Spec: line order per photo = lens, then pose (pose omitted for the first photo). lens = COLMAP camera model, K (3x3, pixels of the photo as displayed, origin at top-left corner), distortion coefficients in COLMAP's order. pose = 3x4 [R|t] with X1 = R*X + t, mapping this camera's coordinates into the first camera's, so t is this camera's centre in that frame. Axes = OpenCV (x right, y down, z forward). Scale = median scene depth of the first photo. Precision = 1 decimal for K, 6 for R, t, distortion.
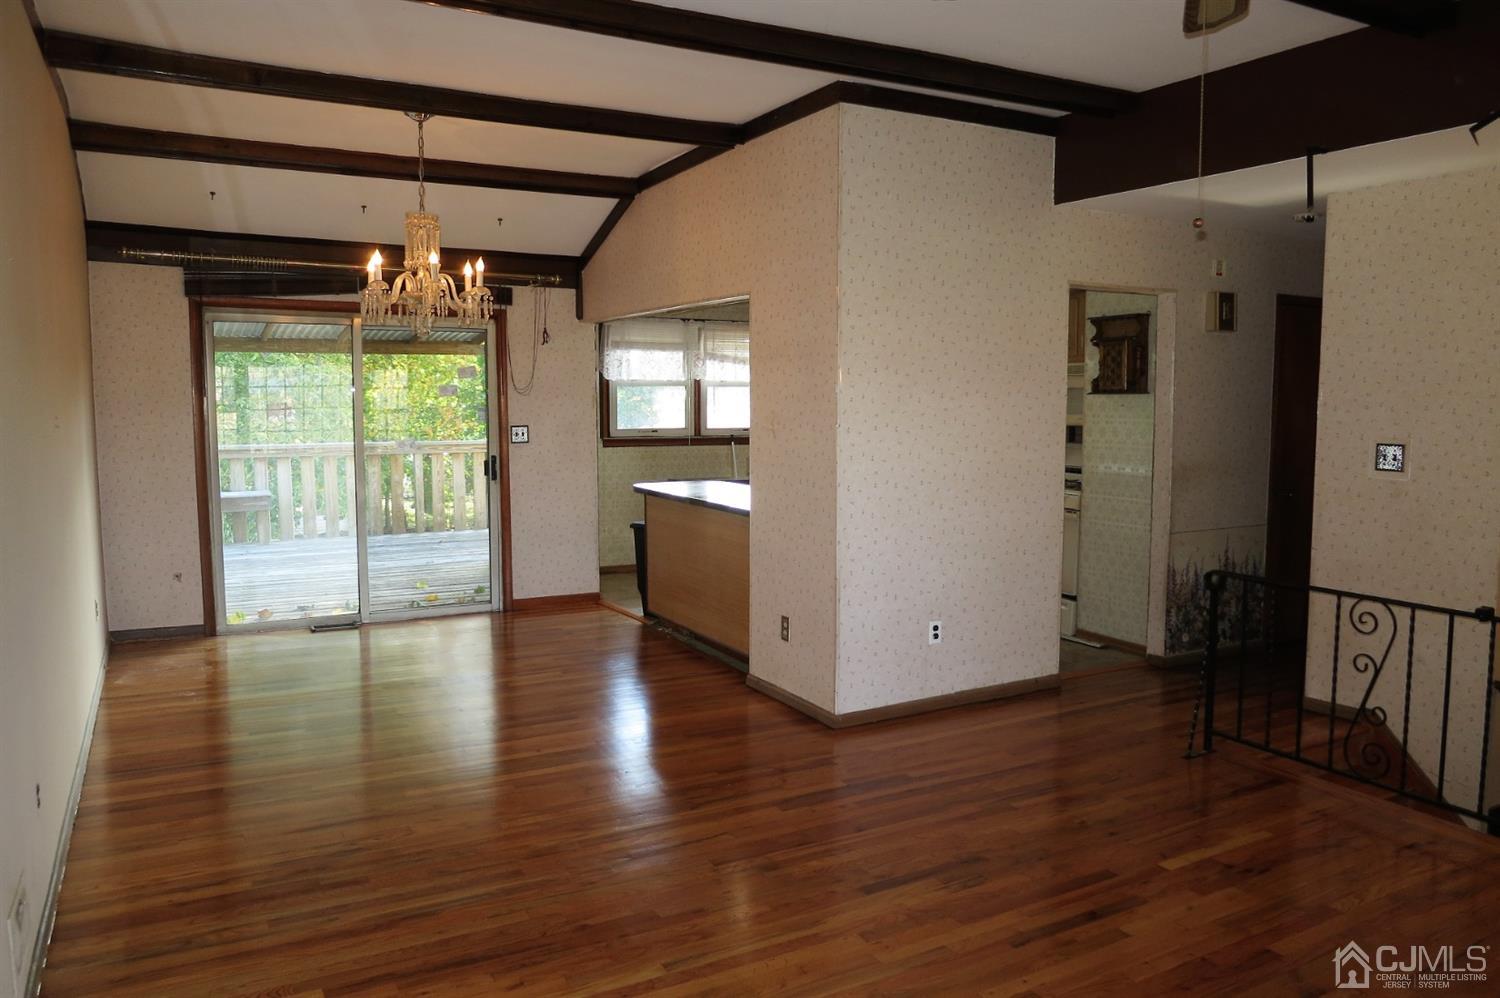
lens RADIAL K [[1073.8, 0, 752.9], [0, 1073.8, 493.5], [0, 0, 1]] dist [-0.053346, 0.008253]
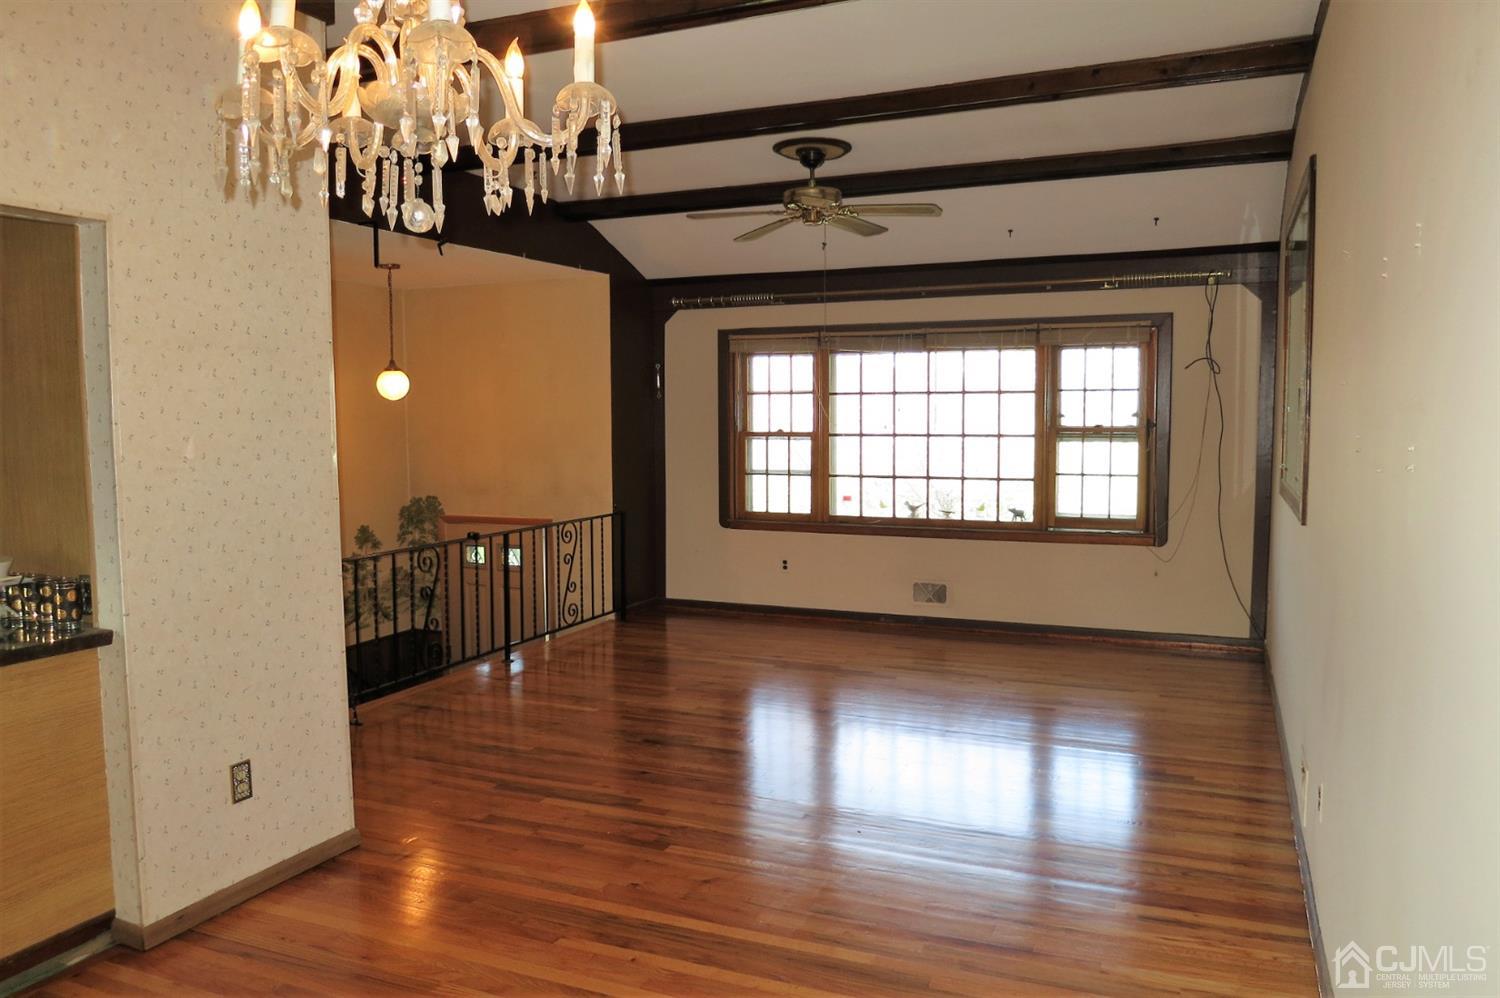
lens RADIAL K [[1073.8, 0, 752.9], [0, 1073.8, 493.5], [0, 0, 1]] dist [-0.053346, 0.008253]
pose [[-0.612670, -0.057594, 0.788237, -0.676697], [0.077454, 0.988165, 0.132404, -0.106565], [-0.786534, 0.142172, -0.600958, 1.193233]]
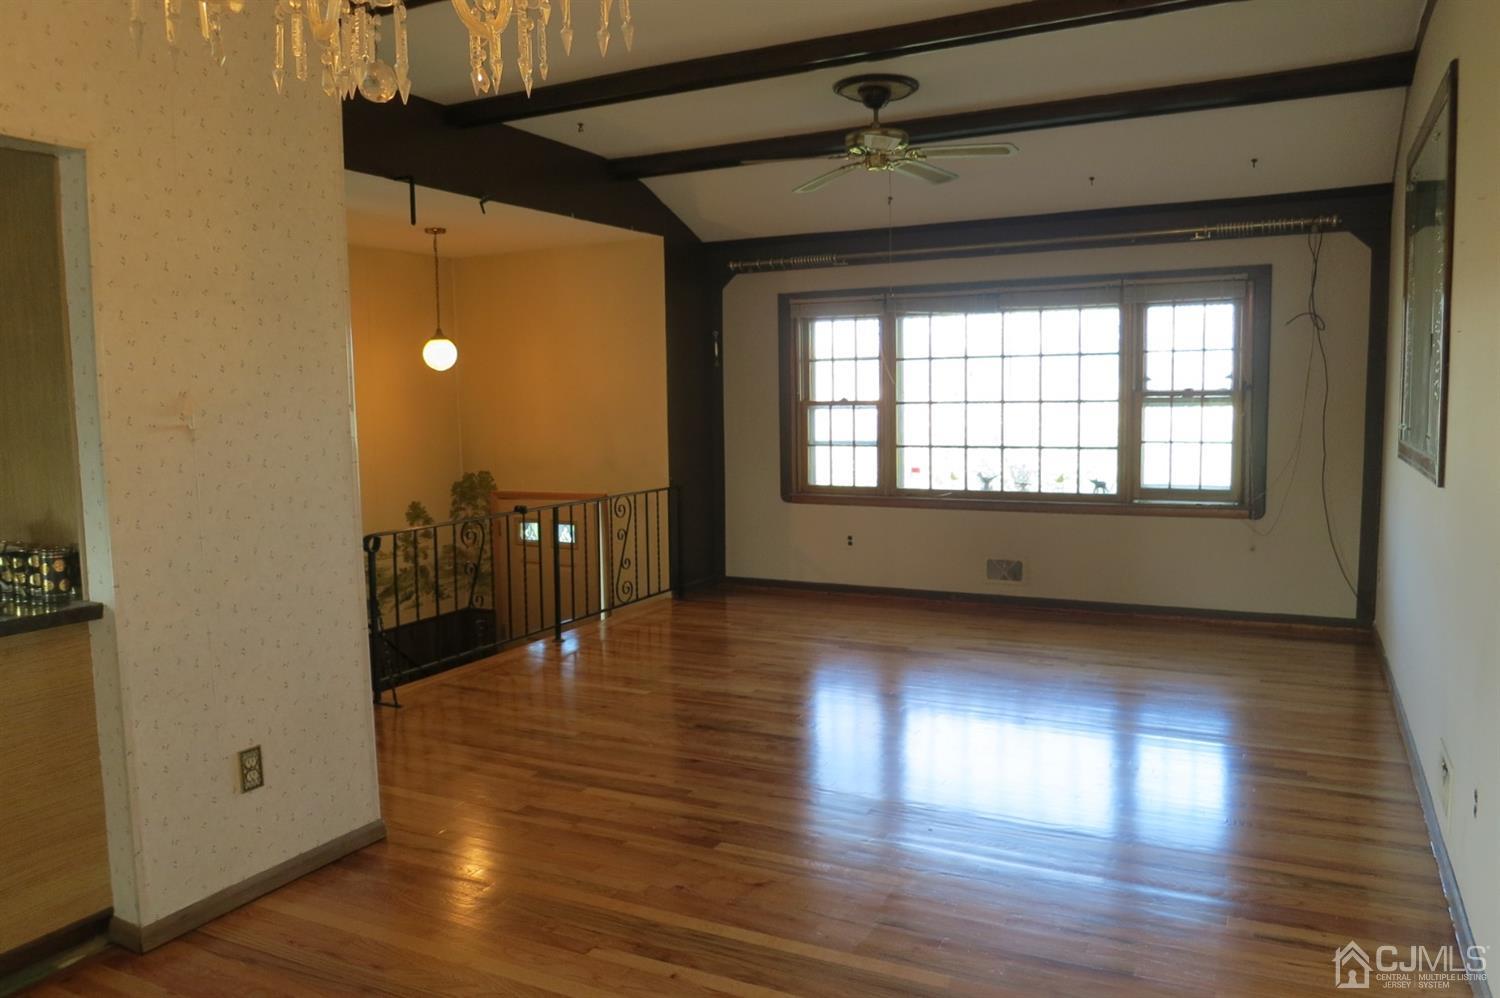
lens RADIAL K [[1073.8, 0, 752.9], [0, 1073.8, 493.5], [0, 0, 1]] dist [-0.053346, 0.008253]
pose [[-0.562177, -0.067765, 0.824236, -0.621108], [0.091073, 0.985503, 0.143141, -0.082087], [-0.821987, 0.155536, -0.547856, 1.144076]]
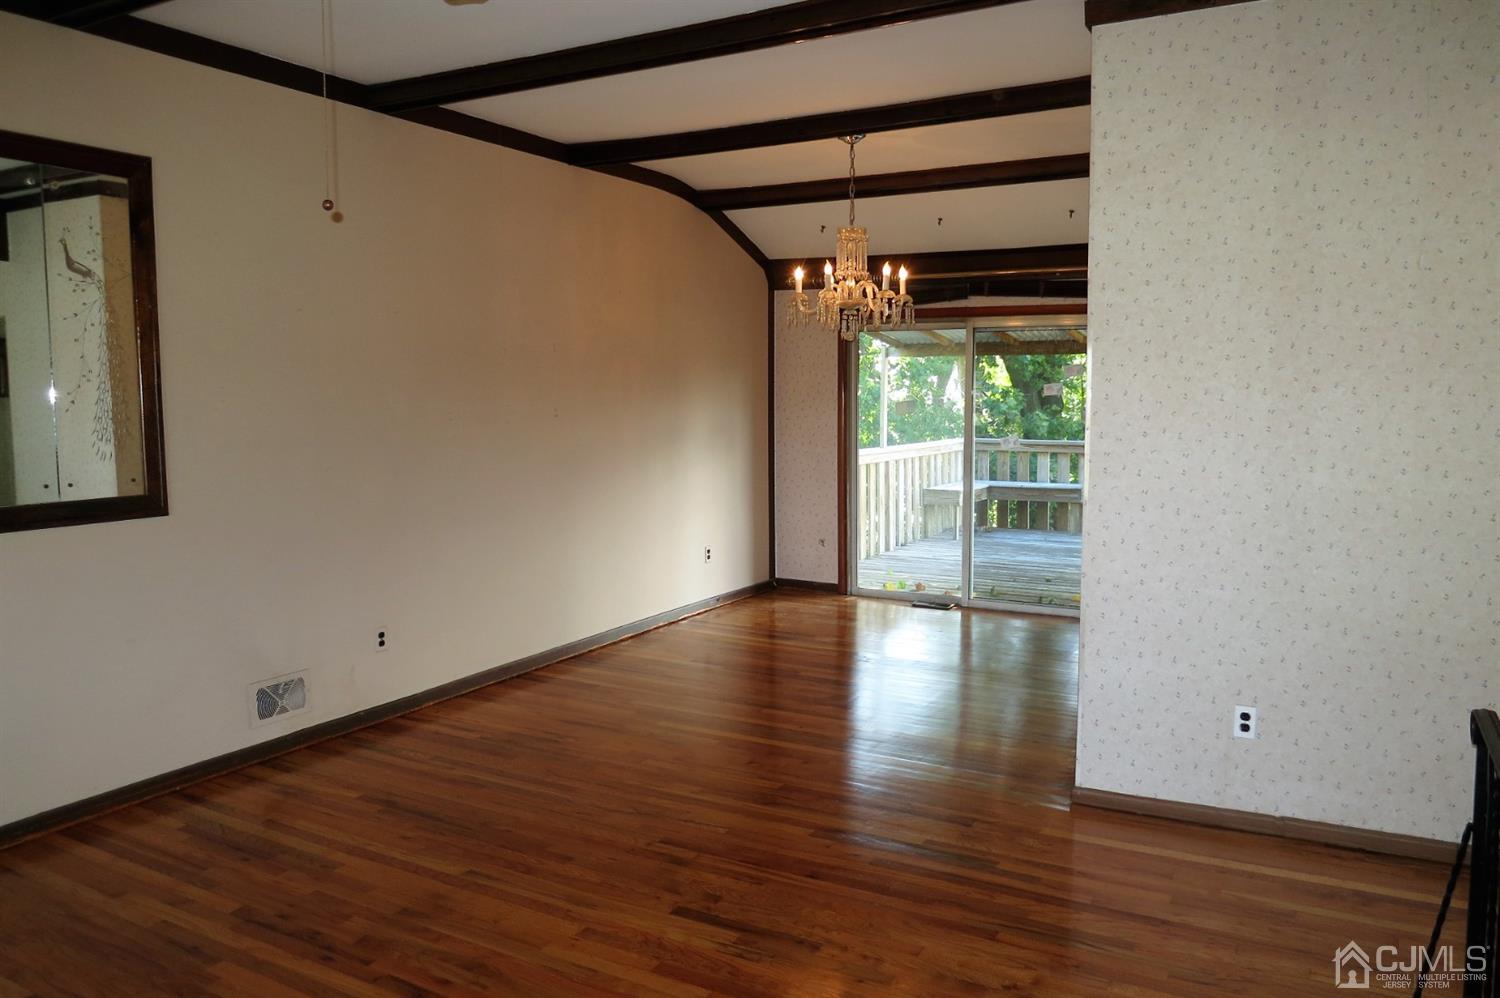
lens RADIAL K [[1073.8, 0, 752.9], [0, 1073.8, 493.5], [0, 0, 1]] dist [-0.053346, 0.008253]
pose [[0.533715, 0.074352, -0.842390, 0.609812], [-0.073520, 0.996435, 0.041368, -0.029944], [0.842463, 0.039854, 0.537279, 0.349742]]
